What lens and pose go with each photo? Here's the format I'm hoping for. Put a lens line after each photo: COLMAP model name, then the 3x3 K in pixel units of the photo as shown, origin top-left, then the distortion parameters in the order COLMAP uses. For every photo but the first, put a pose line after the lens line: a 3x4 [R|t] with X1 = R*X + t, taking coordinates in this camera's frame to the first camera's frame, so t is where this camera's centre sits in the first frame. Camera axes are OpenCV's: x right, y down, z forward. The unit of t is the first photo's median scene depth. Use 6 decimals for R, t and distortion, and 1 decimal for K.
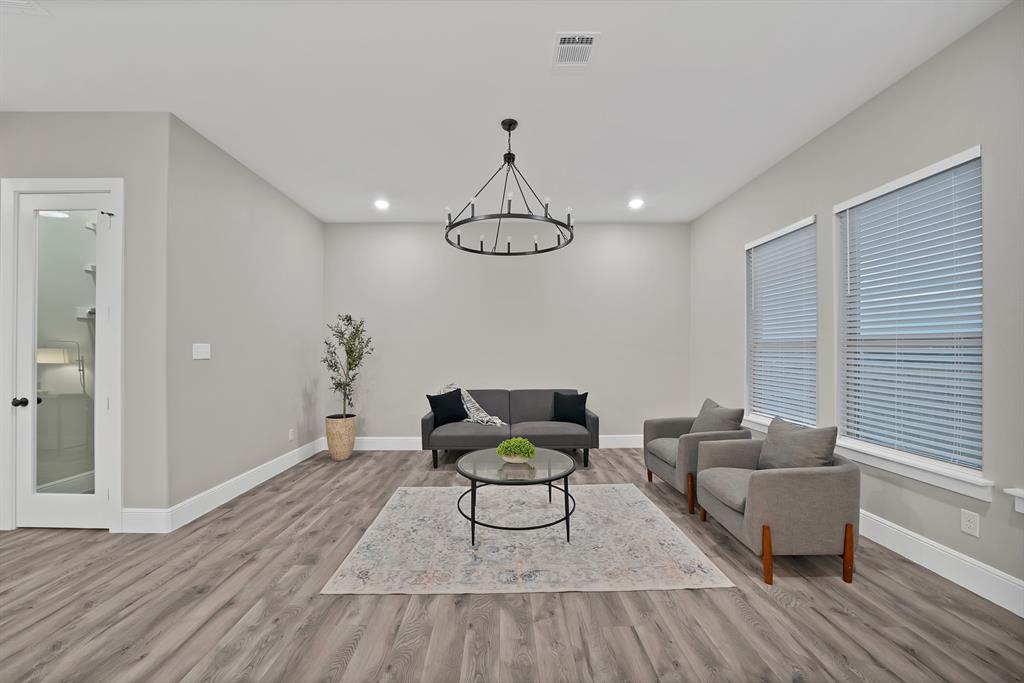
lens RADIAL K [[369.6, 0, 508.1], [0, 369.6, 348.2], [0, 0, 1]] dist [-0.019446, 0.000301]
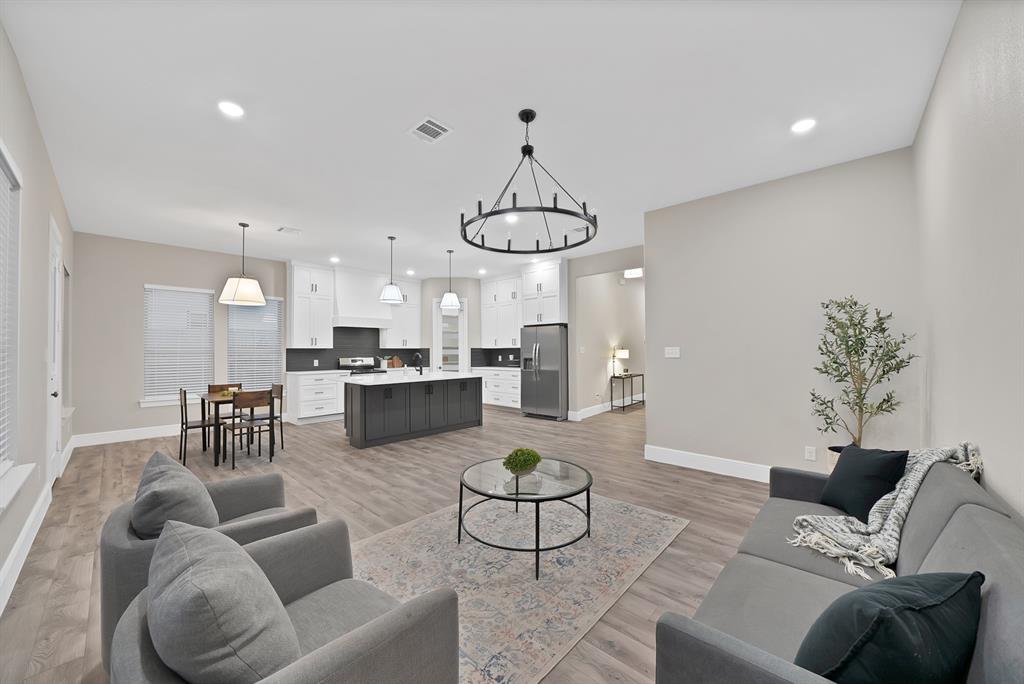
lens RADIAL K [[370.1, 0, 497.8], [0, 370.1, 346.2], [0, 0, 1]] dist [-0.019271, 0.000011]
pose [[-0.701433, -0.006249, -0.712708, 0.625214], [0.009644, 0.999787, -0.018257, 0.005150], [0.712670, -0.019679, -0.701223, 1.383425]]
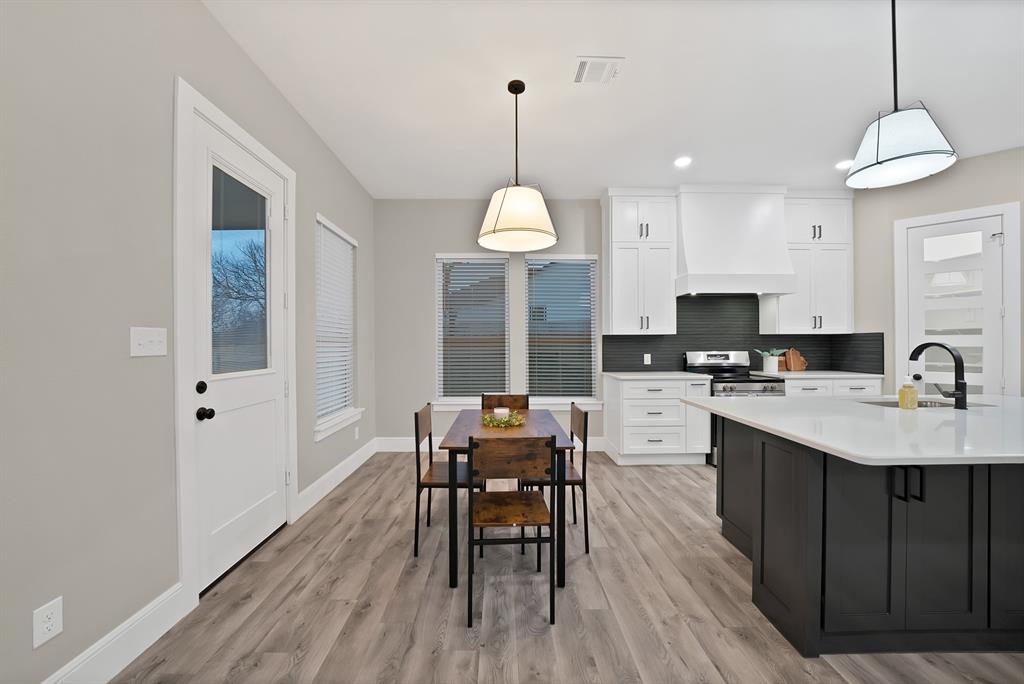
lens RADIAL K [[368.8, 0, 508.0], [0, 368.8, 344.4], [0, 0, 1]] dist [-0.018786, 0.000328]
pose [[-0.999992, 0.003893, -0.000206, 0.305221], [0.003894, 0.999973, -0.006276, 0.008251], [0.000182, -0.006277, -0.999980, 0.340966]]
